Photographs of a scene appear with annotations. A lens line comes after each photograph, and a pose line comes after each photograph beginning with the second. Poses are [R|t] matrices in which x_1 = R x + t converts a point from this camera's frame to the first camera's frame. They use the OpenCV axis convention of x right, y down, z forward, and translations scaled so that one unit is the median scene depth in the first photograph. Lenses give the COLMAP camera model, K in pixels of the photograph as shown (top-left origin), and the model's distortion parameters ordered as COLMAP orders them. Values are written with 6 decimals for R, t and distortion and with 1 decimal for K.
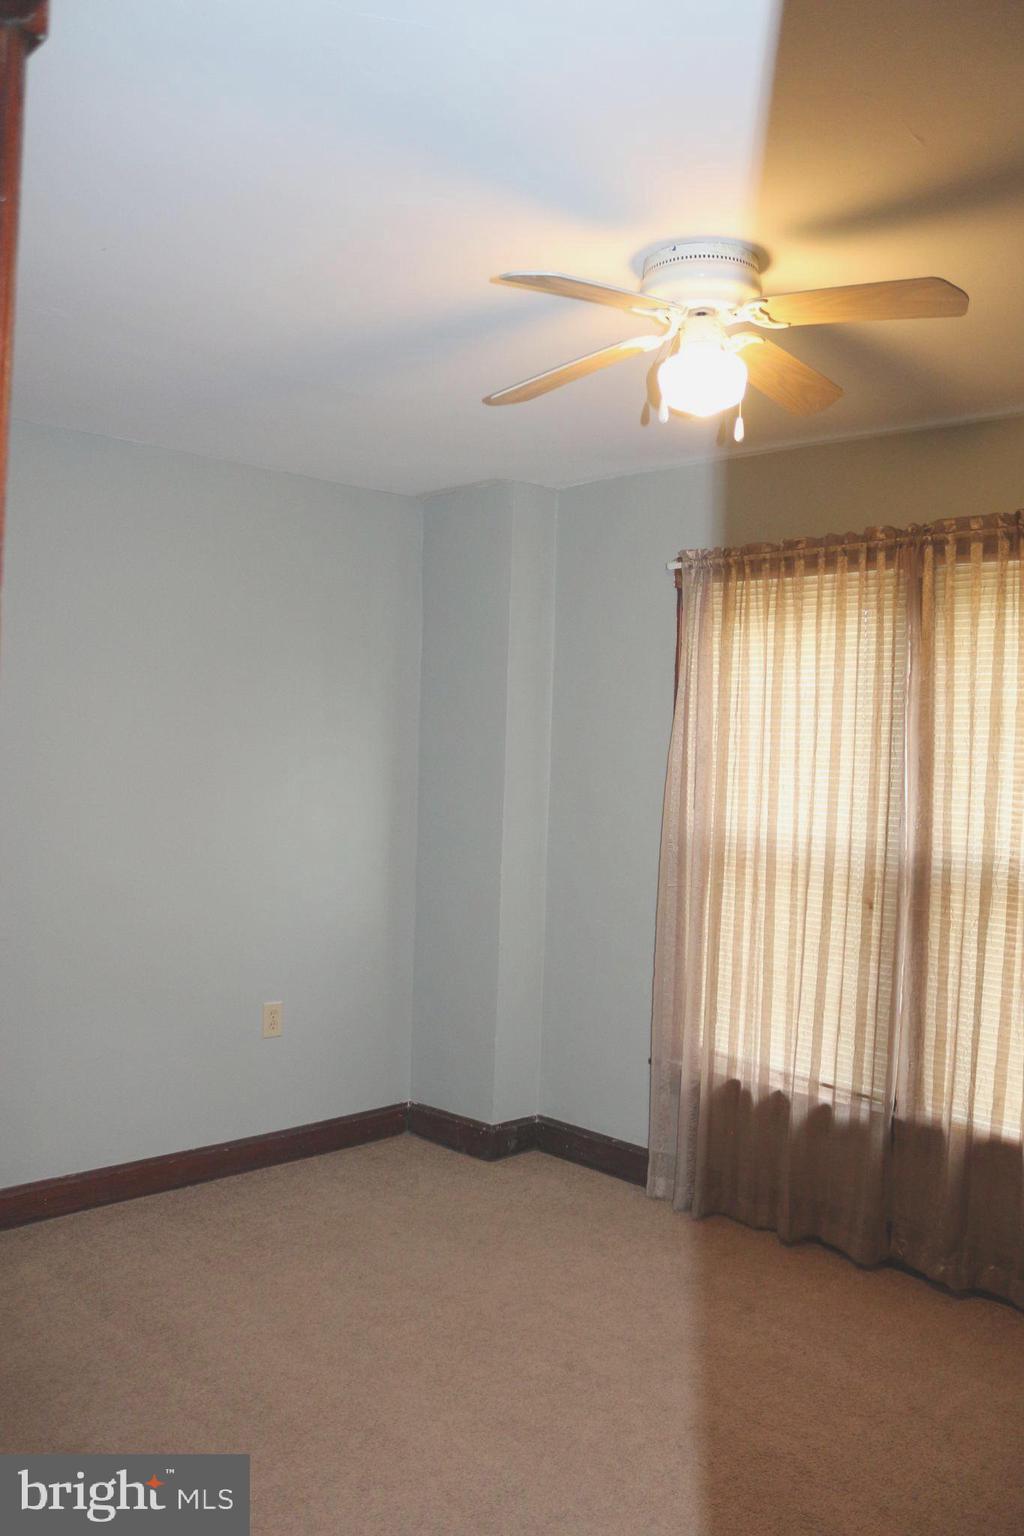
lens RADIAL K [[1260.4, 0, 511.0], [0, 1260.4, 742.9], [0, 0, 1]] dist [-0.172417, 0.153402]
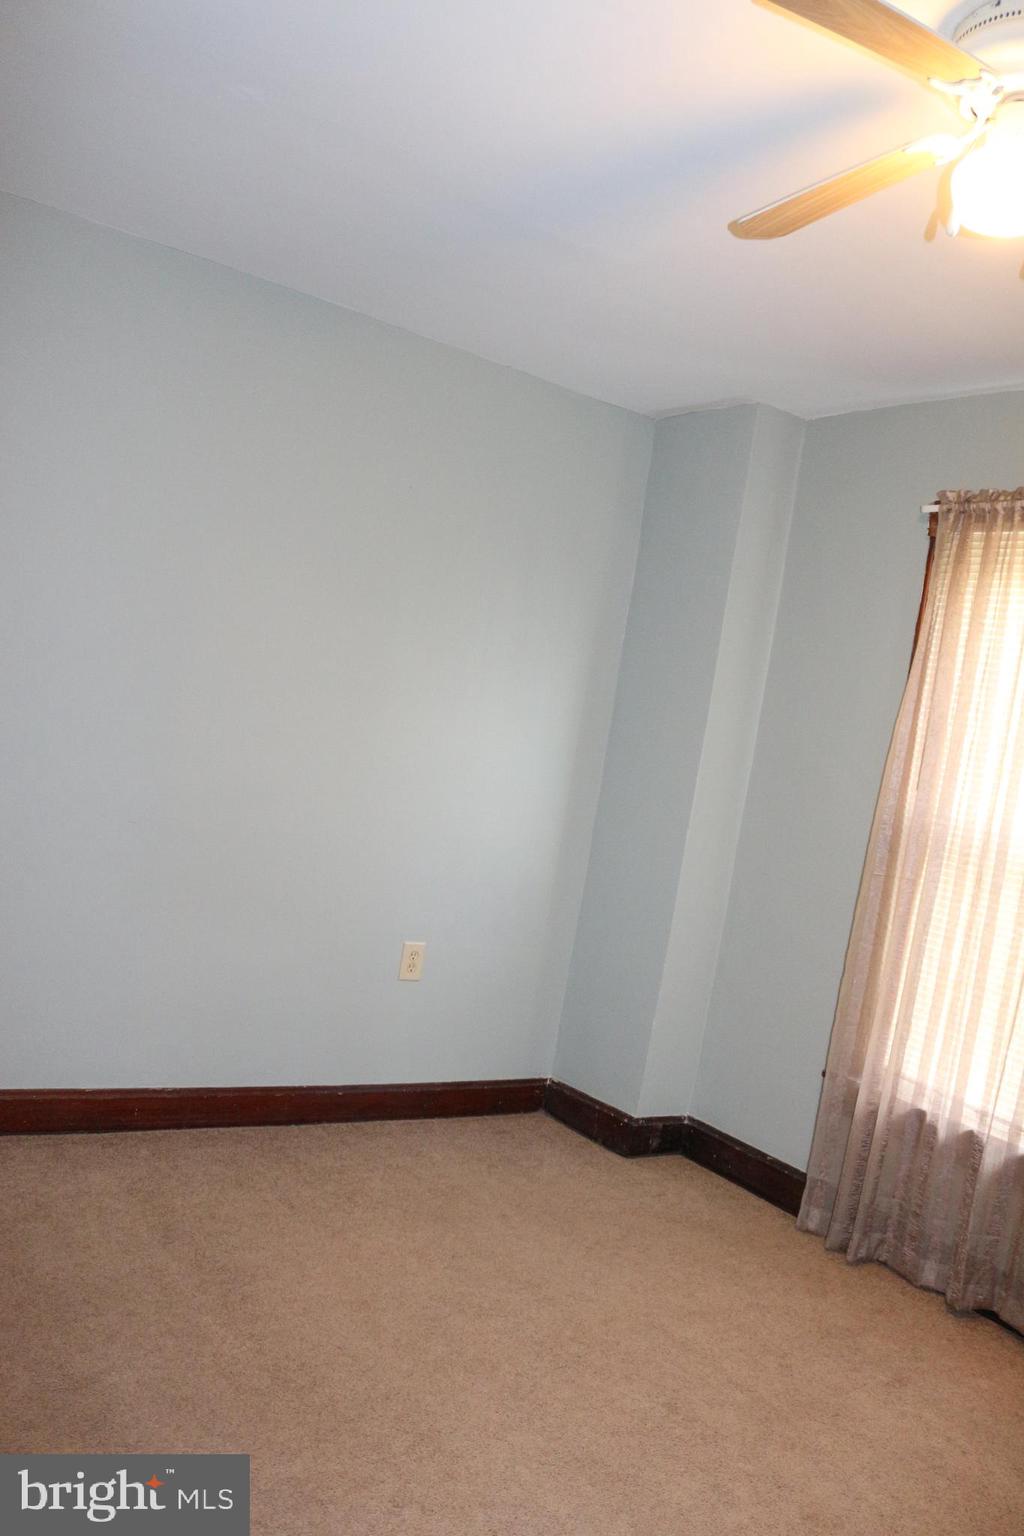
lens RADIAL K [[1280.4, 0, 507.8], [0, 1280.4, 747.5], [0, 0, 1]] dist [-0.176211, 0.153728]
pose [[0.976789, 0.134518, -0.166700, 0.012646], [-0.133148, 0.990906, 0.019416, 0.046031], [0.167796, 0.003231, 0.985816, 0.108323]]
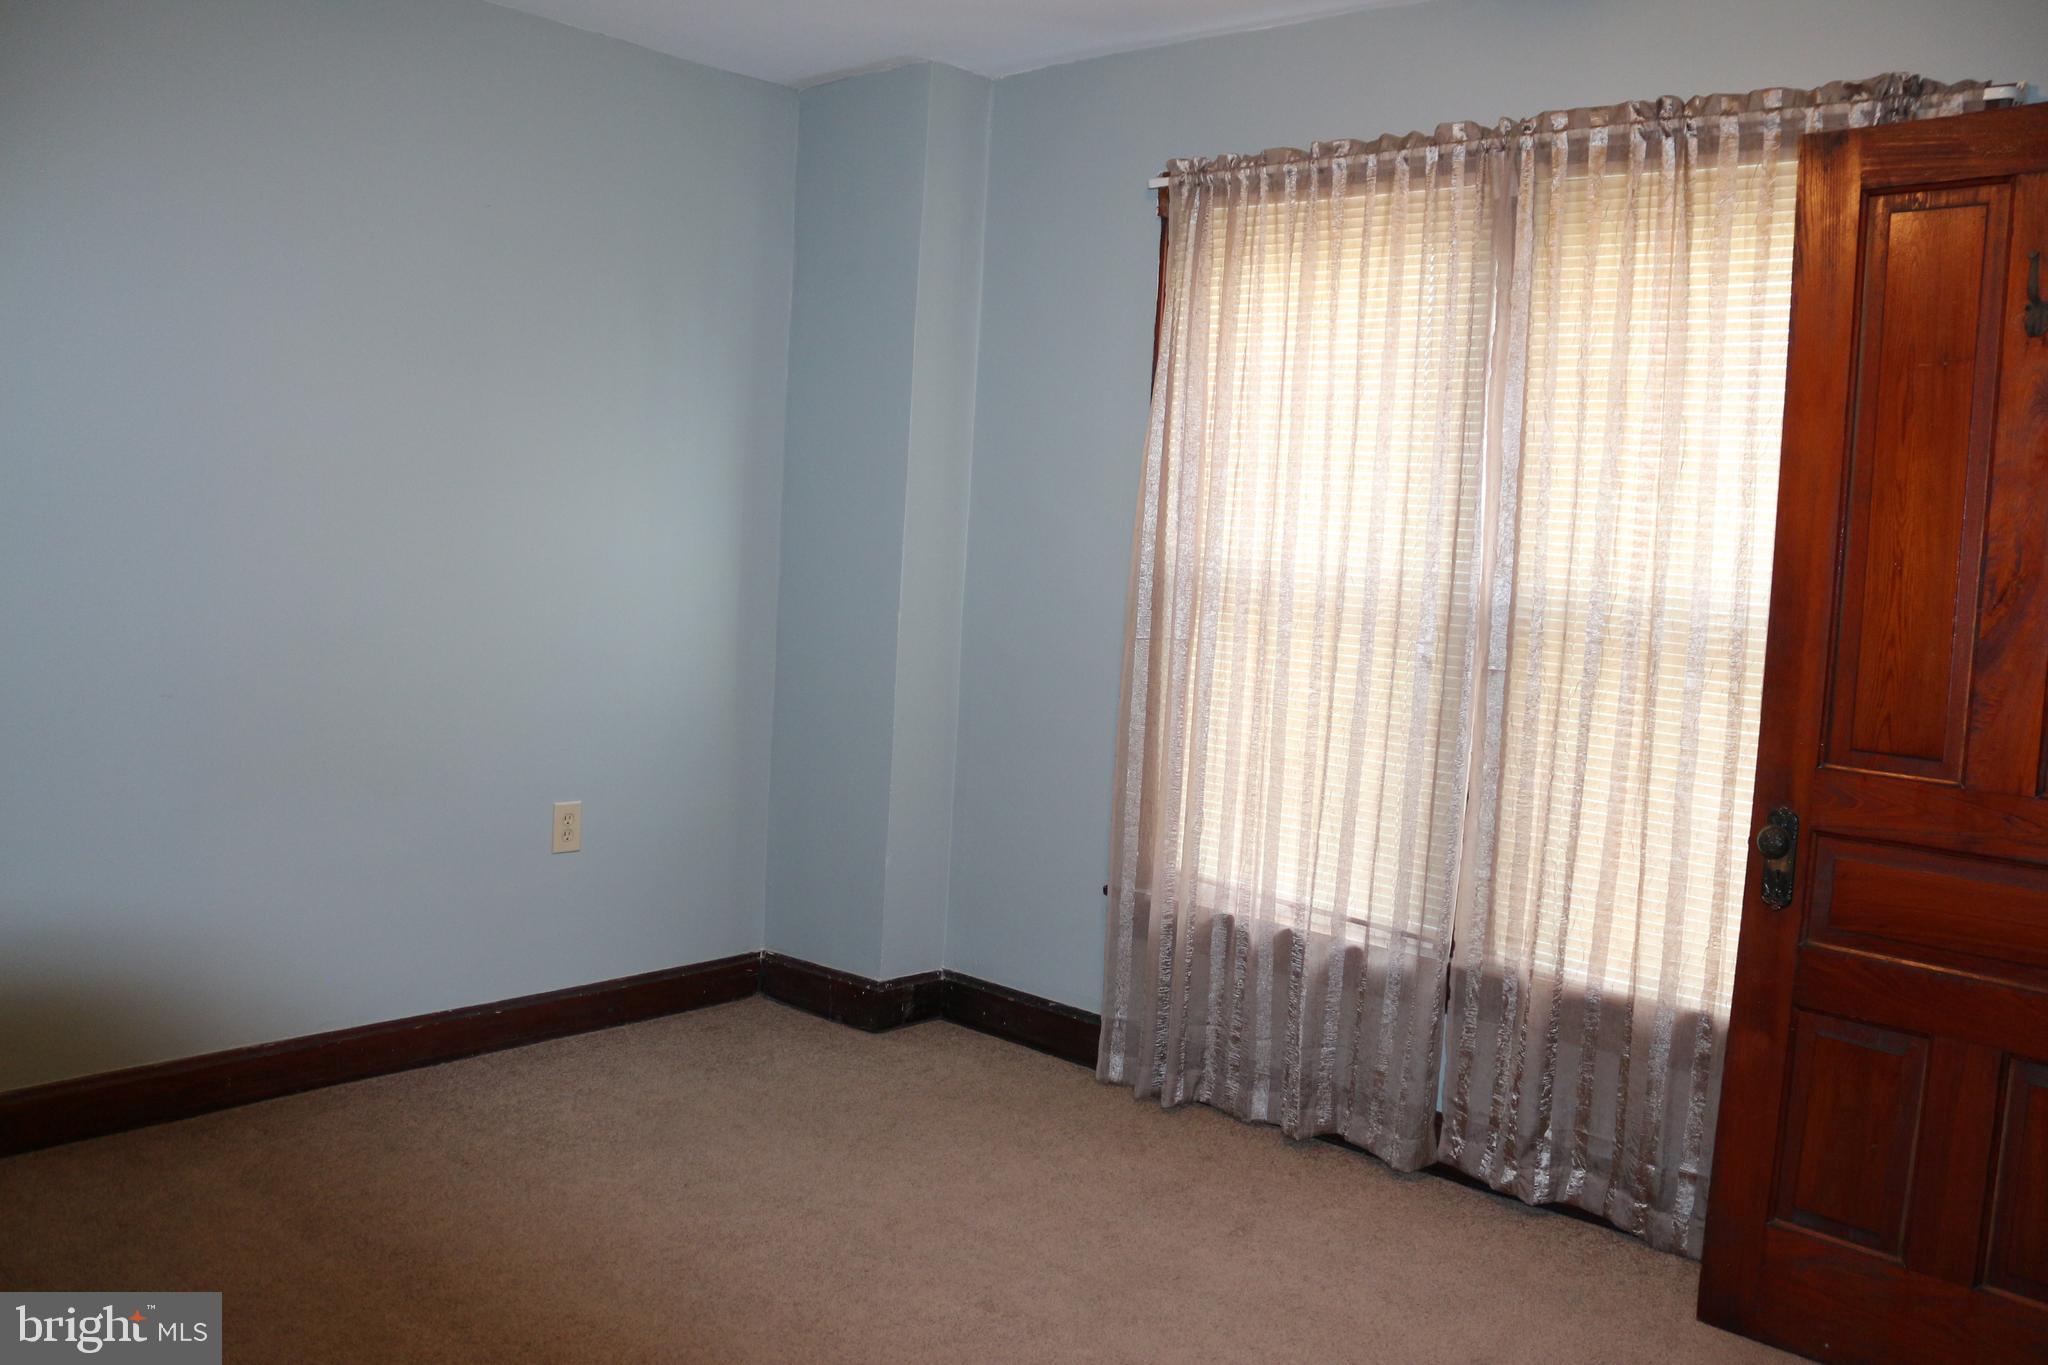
lens RADIAL K [[1699.9, 0, 1026.3], [0, 1699.9, 622.7], [0, 0, 1]] dist [-0.161502, 0.155577]
pose [[0.997429, 0.020225, 0.068749, -0.002150], [-0.024743, 0.997545, 0.065508, 0.045608], [-0.067255, -0.067040, 0.995481, 0.061604]]
